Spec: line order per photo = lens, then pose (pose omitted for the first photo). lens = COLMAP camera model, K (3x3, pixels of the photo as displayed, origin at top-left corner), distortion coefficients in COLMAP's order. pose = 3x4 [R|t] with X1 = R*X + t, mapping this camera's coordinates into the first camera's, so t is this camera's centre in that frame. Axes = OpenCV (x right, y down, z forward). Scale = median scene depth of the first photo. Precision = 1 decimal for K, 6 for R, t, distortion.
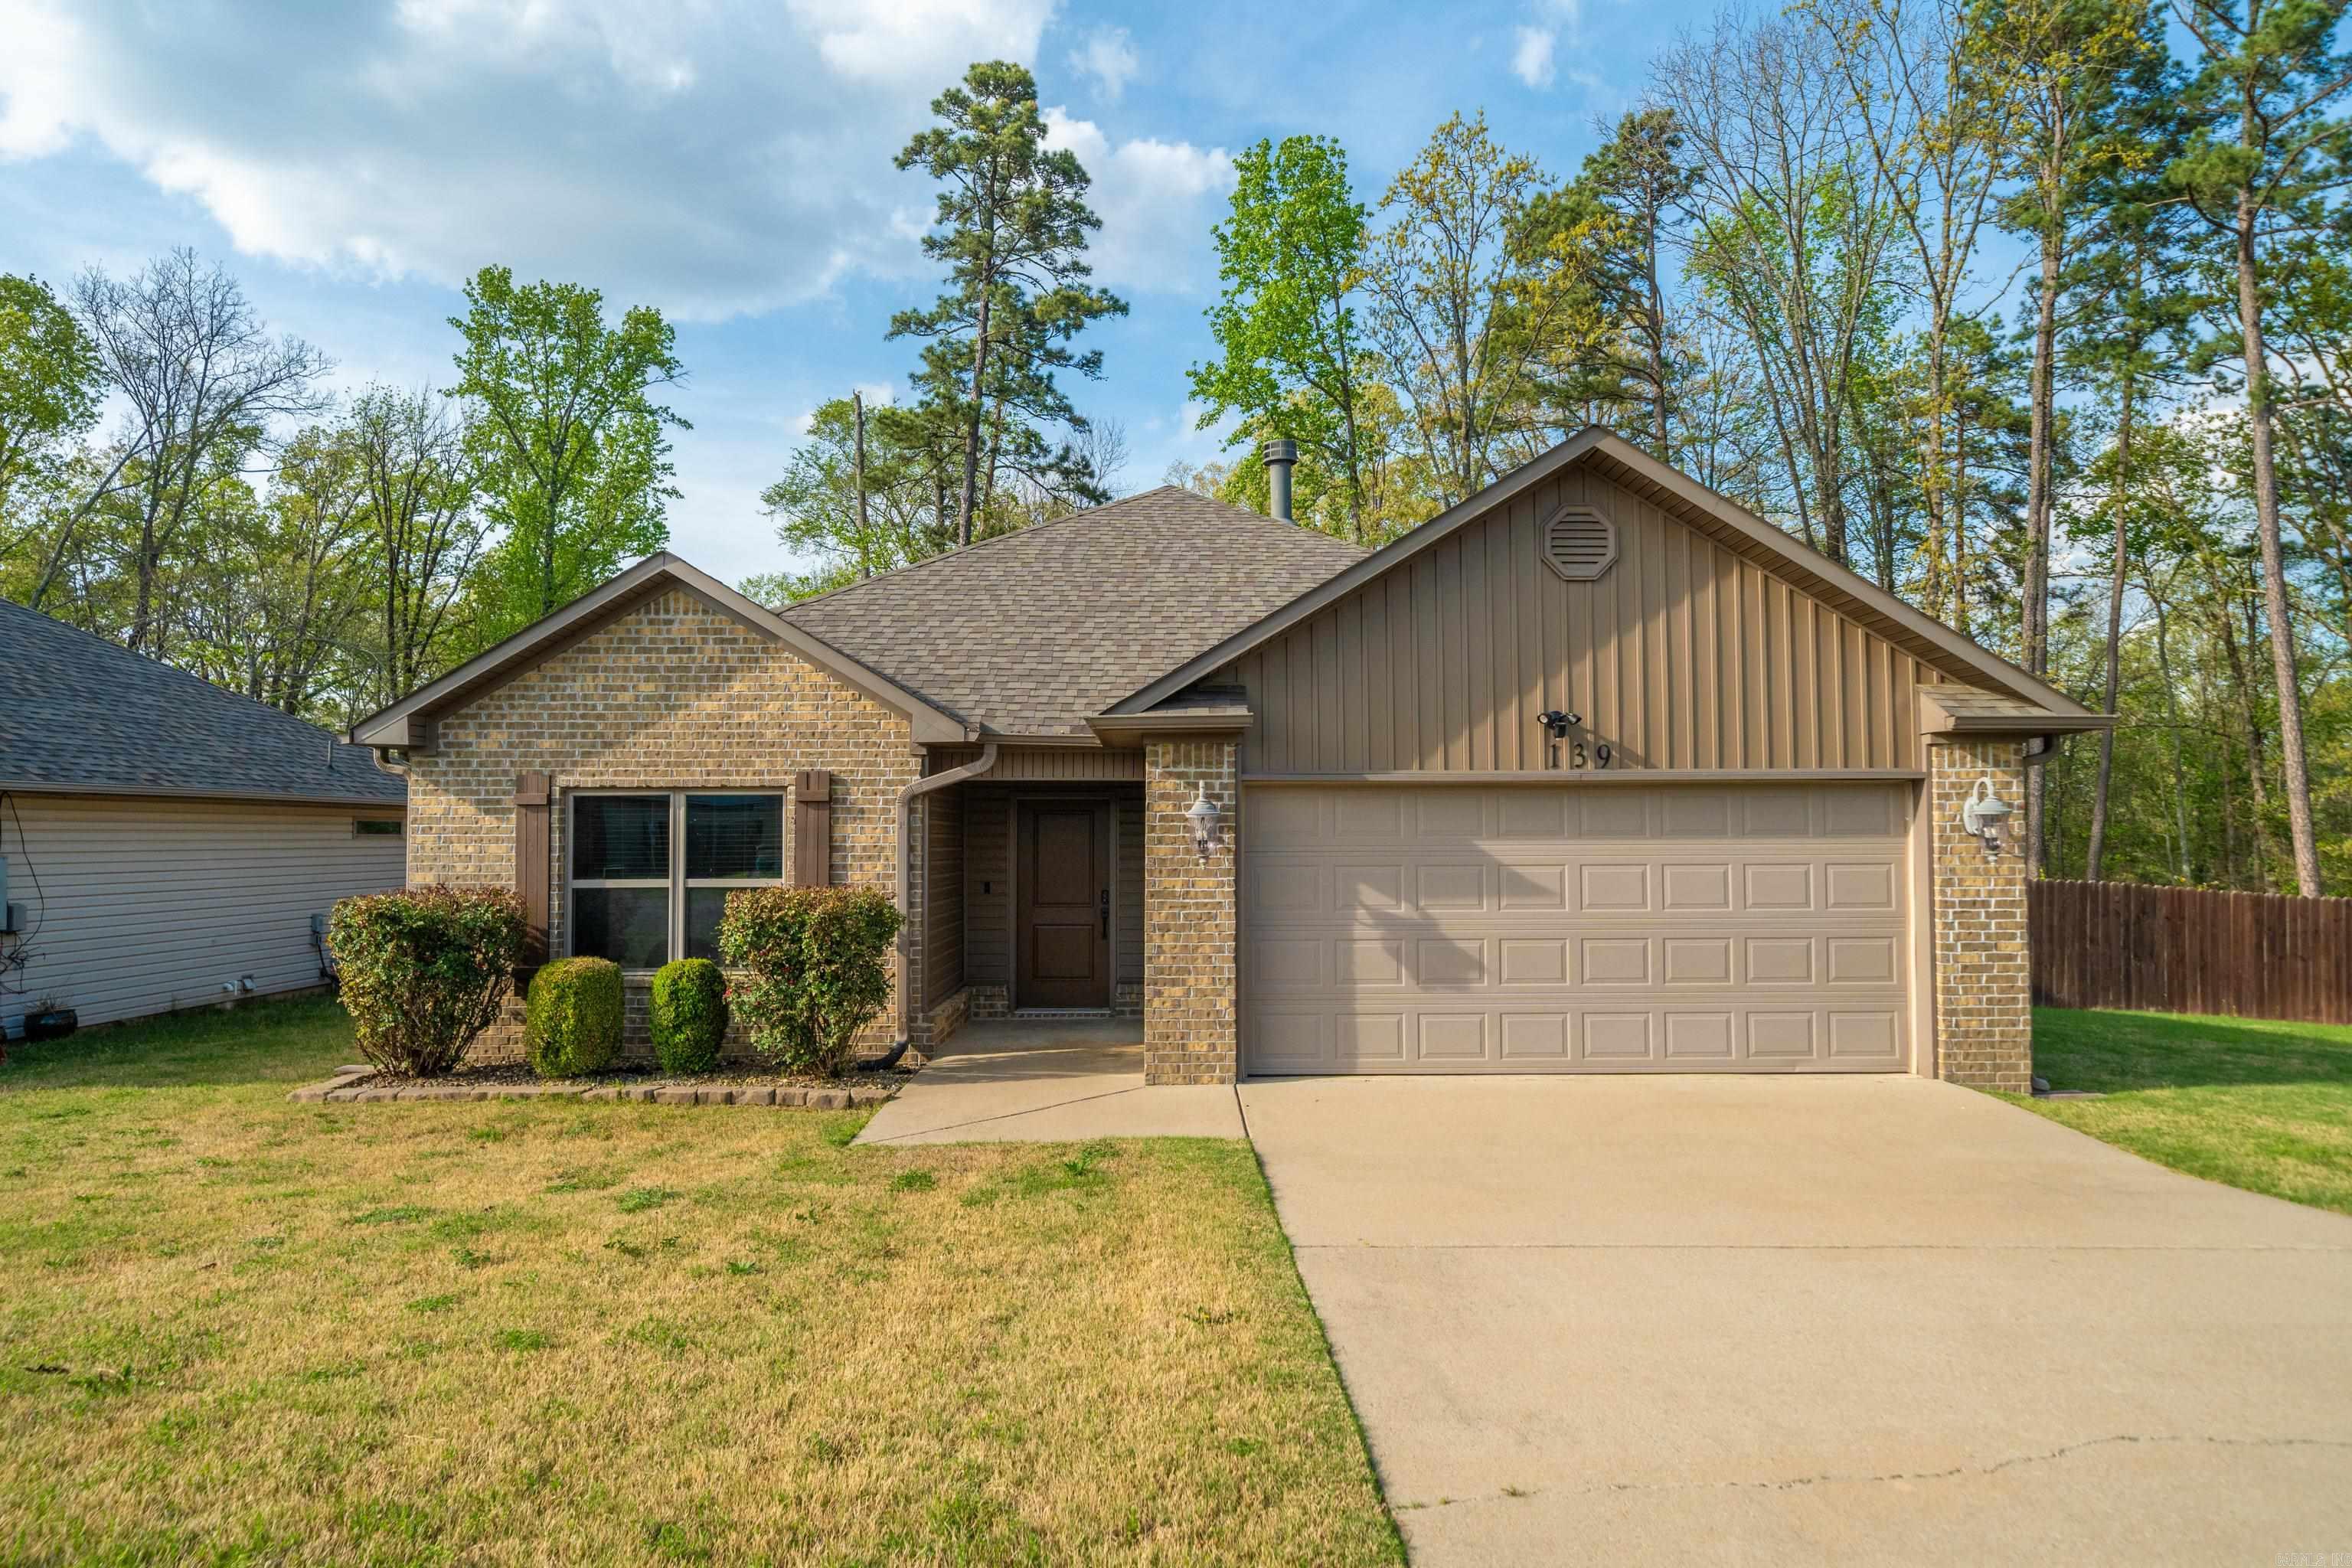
lens RADIAL K [[1342.7, 0, 1173.1], [0, 1342.7, 780.6], [0, 0, 1]] dist [-0.001643, -0.000126]
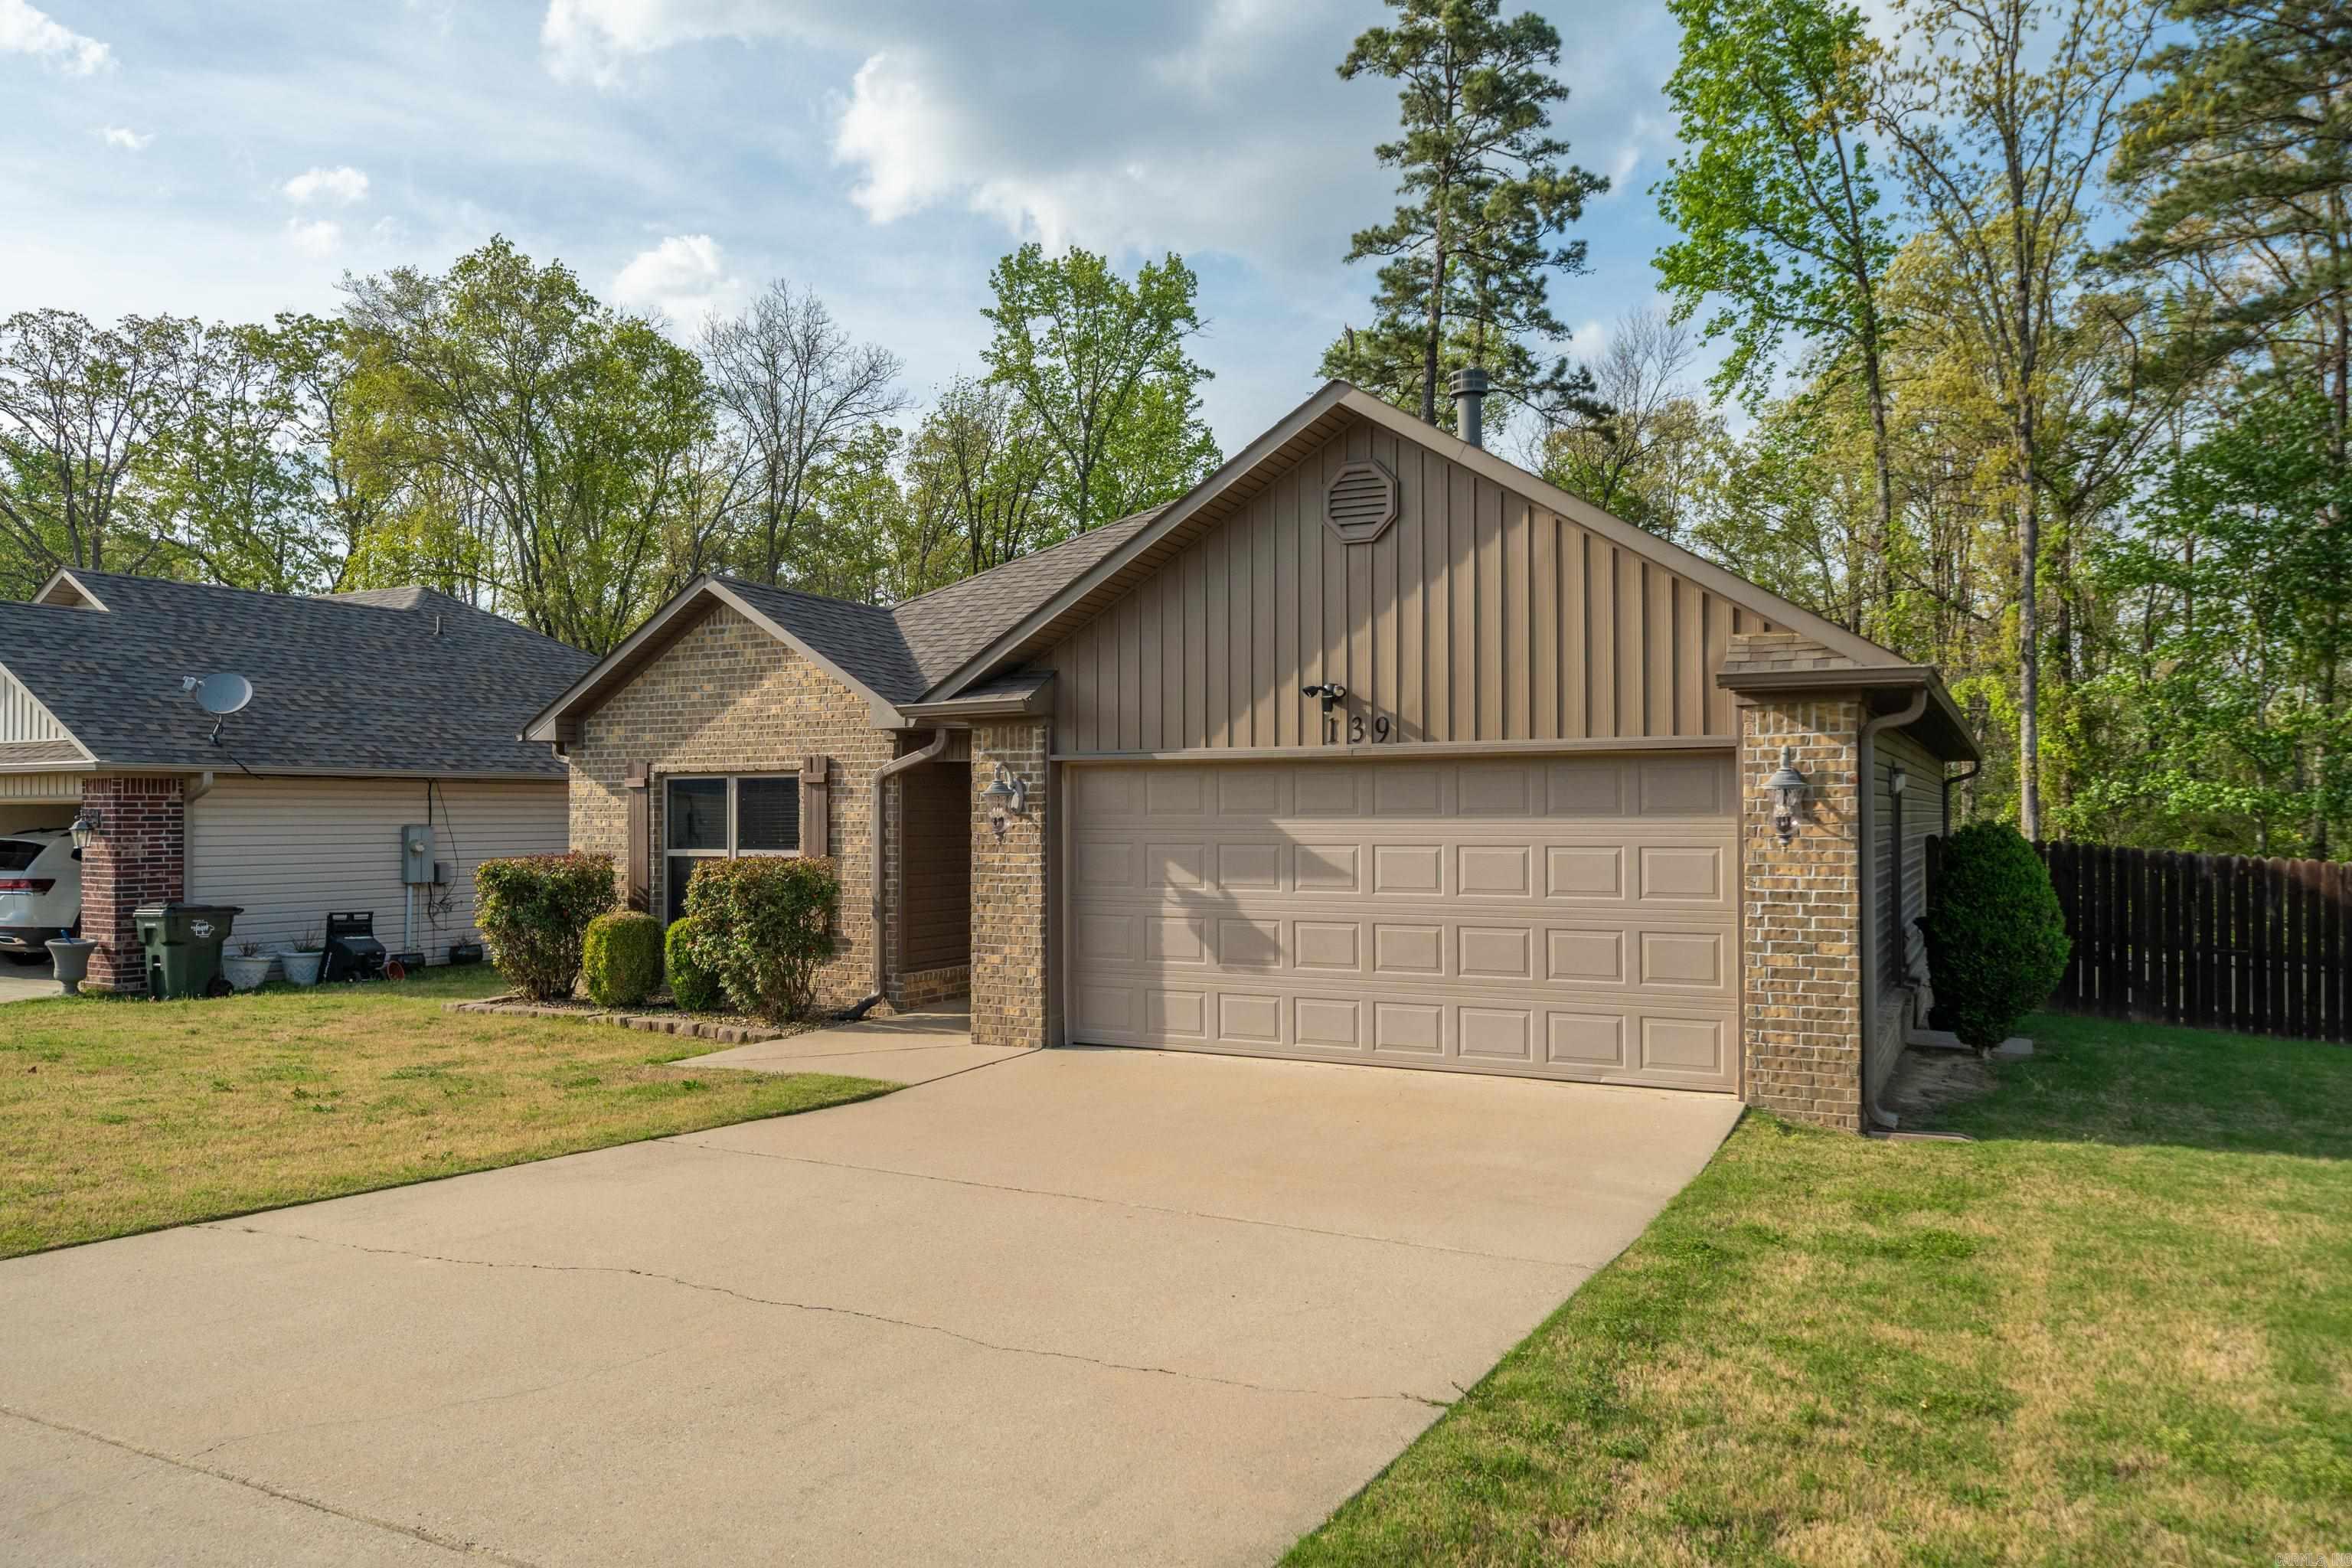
lens RADIAL K [[1581.3, 0, 1179.9], [0, 1581.3, 800.9], [0, 0, 1]] dist [-0.009897, -0.007232]
pose [[0.882489, -0.002447, -0.470327, 0.631956], [0.018811, 0.999370, 0.030097, -0.003684], [0.469957, -0.035408, 0.881979, -0.035749]]
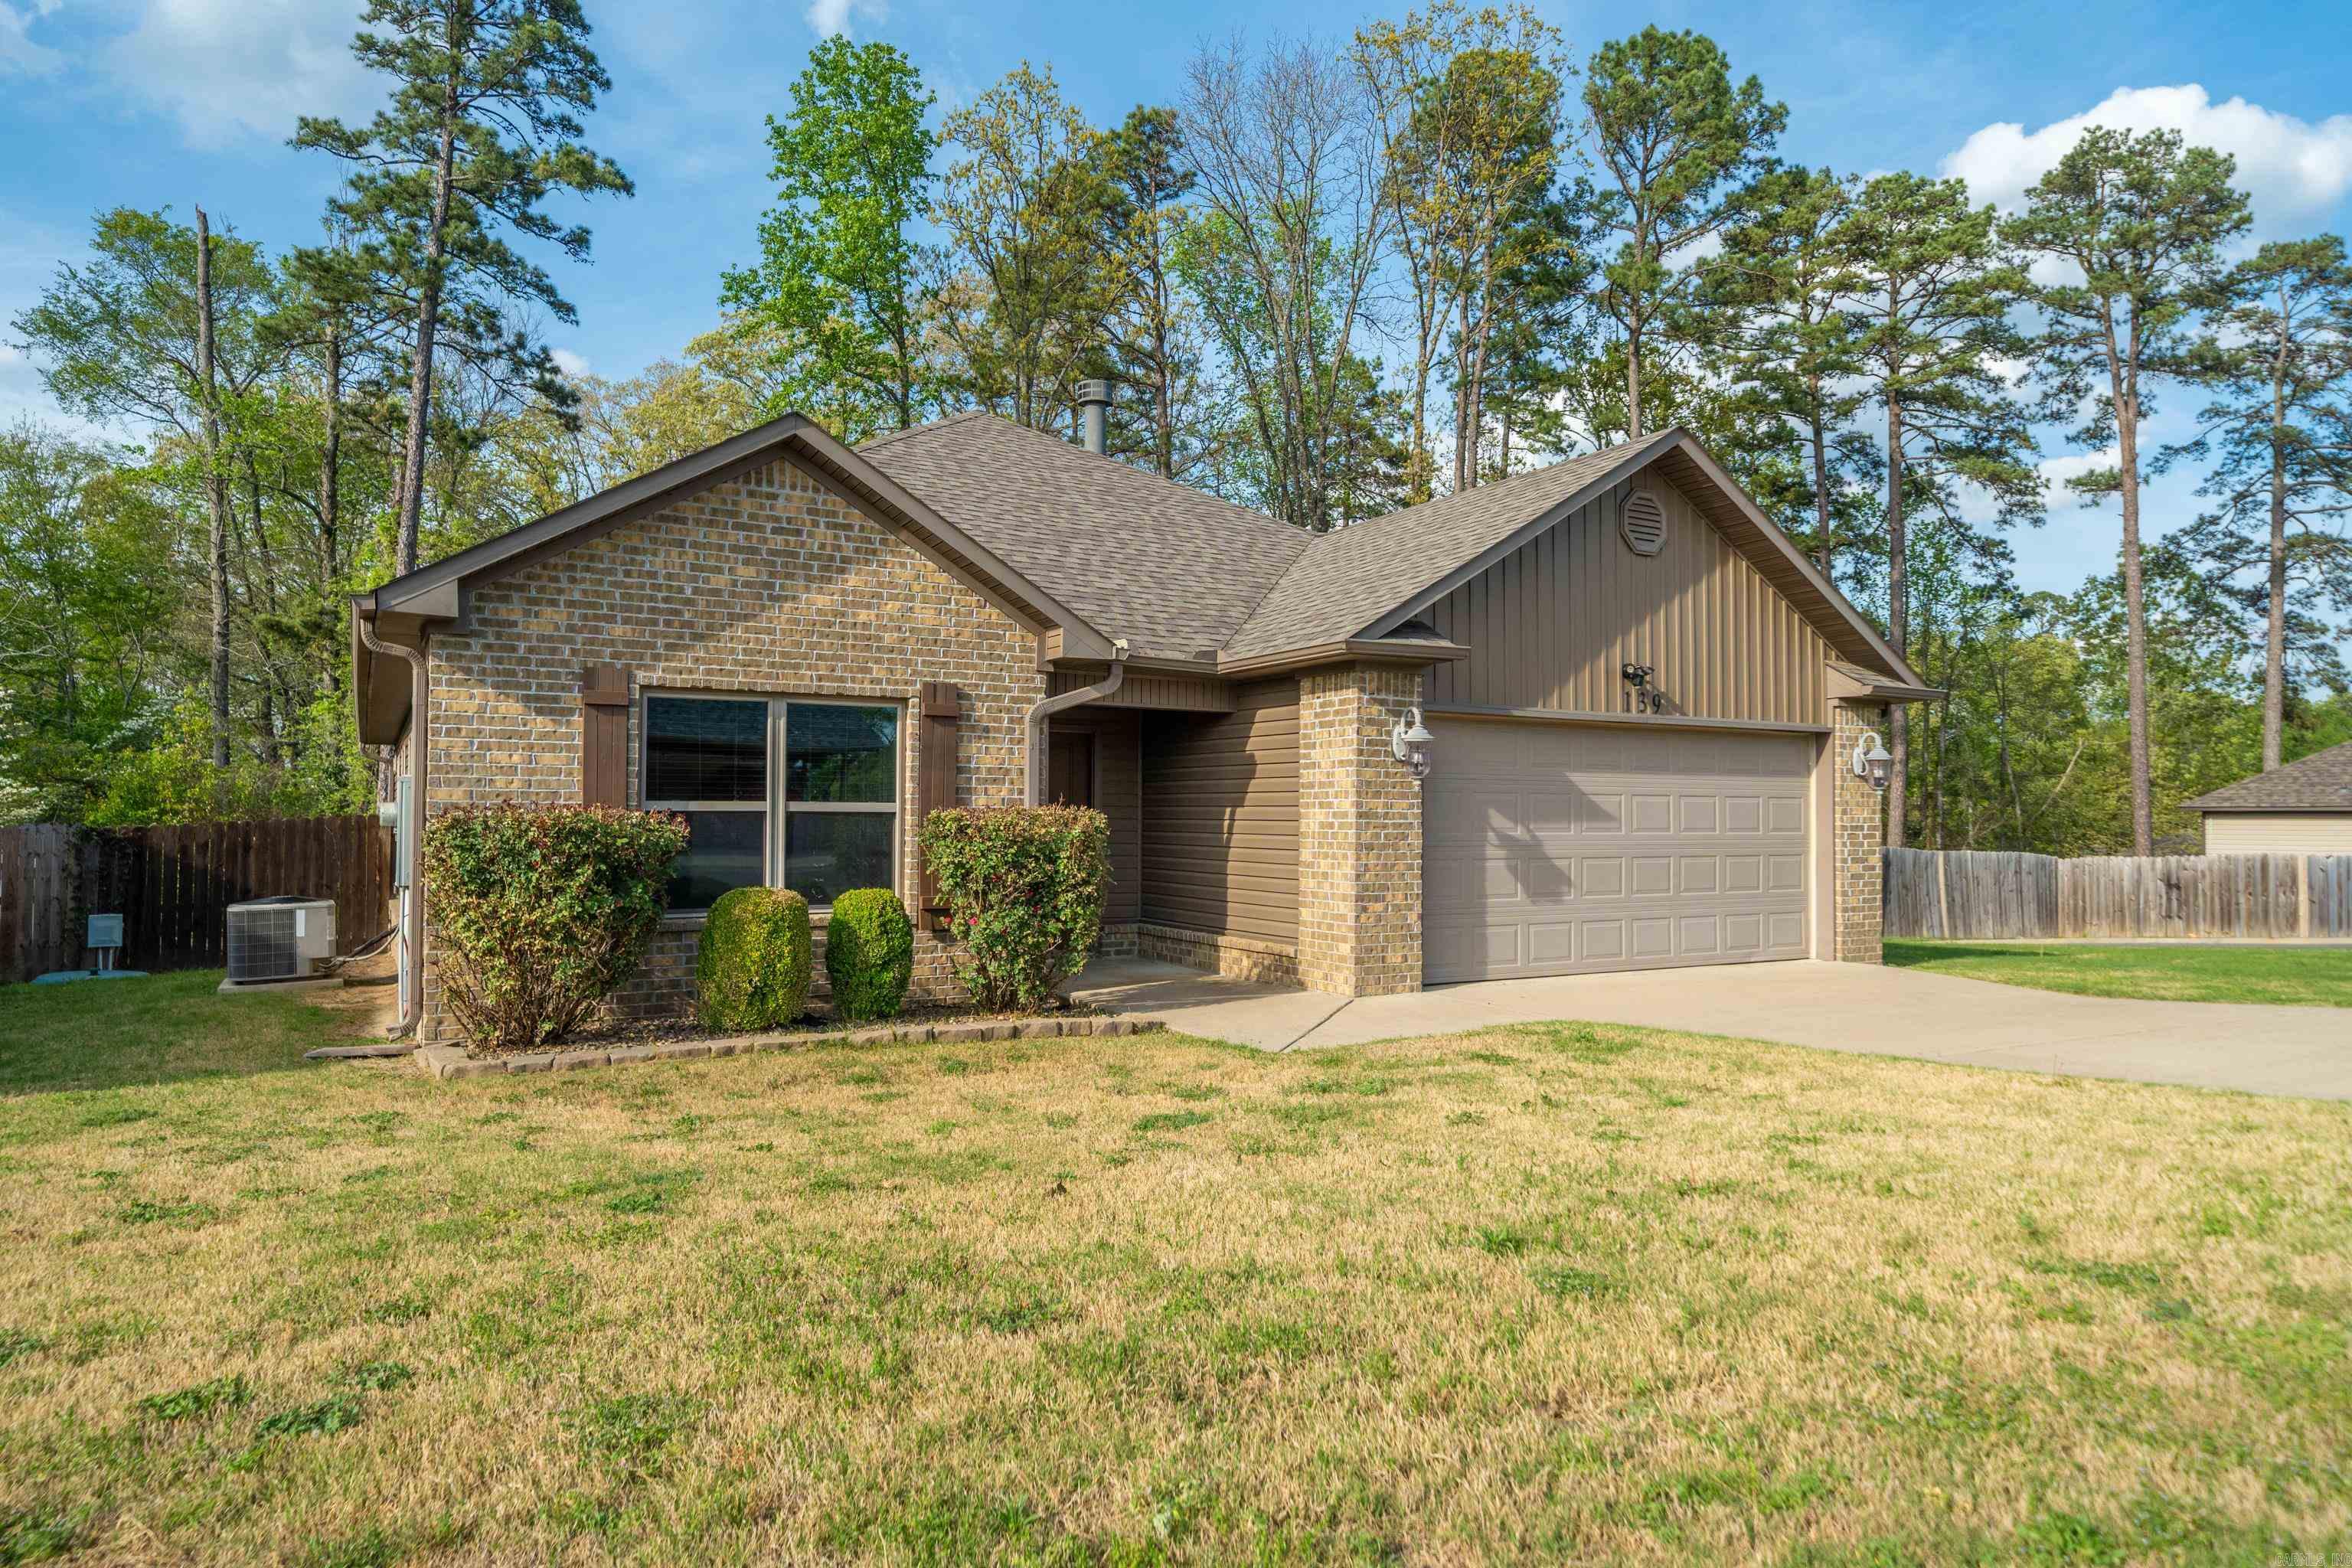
lens RADIAL K [[1437.8, 0, 1185.7], [0, 1437.8, 779.3], [0, 0, 1]] dist [-0.005750, 0.002646]
pose [[0.866191, 0.021896, 0.499233, -0.602347], [-0.027056, 0.999629, 0.003101, 0.049932], [-0.498980, -0.016193, 0.866462, 0.086896]]
